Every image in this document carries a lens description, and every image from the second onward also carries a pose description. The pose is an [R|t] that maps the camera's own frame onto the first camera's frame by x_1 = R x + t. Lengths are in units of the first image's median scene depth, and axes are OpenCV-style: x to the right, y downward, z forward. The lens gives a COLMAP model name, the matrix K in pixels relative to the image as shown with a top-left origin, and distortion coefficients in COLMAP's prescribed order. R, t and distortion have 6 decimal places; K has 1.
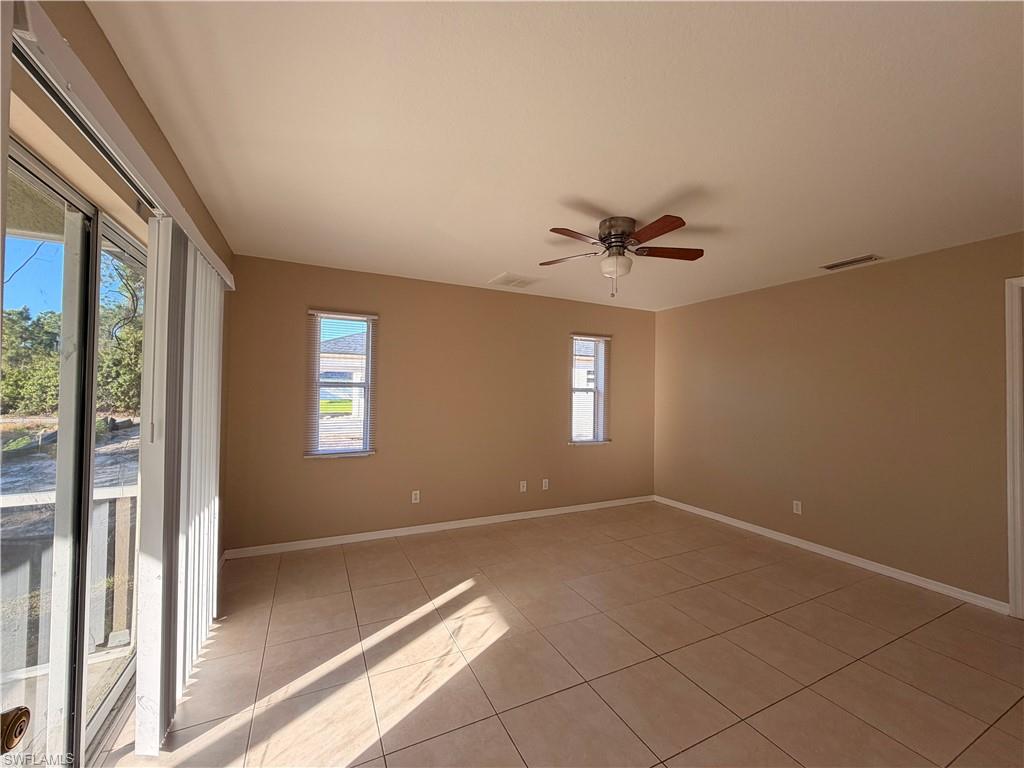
lens RADIAL K [[408.0, 0, 511.1], [0, 408.0, 382.7], [0, 0, 1]] dist [-0.000968, -0.000200]
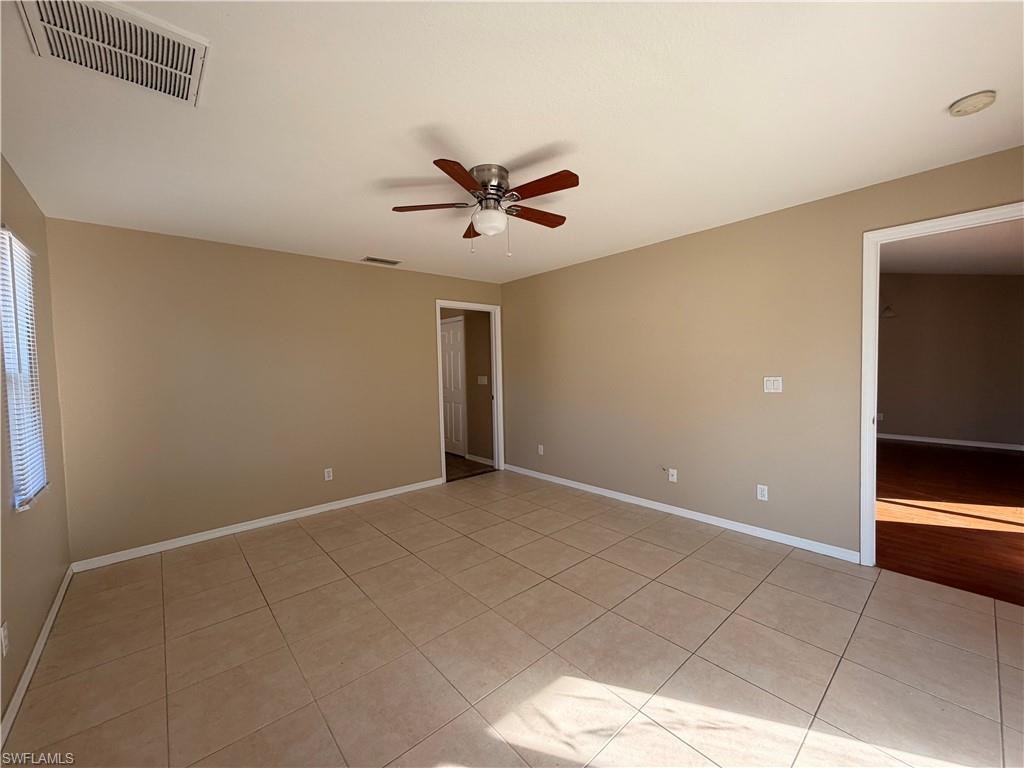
lens RADIAL K [[408.0, 0, 510.7], [0, 408.0, 384.1], [0, 0, 1]] dist [-0.000968, -0.000200]
pose [[-0.258515, -0.053543, 0.964522, -0.729288], [-0.000148, 0.998465, 0.055388, 0.020931], [-0.966007, 0.014176, -0.258126, 1.374529]]
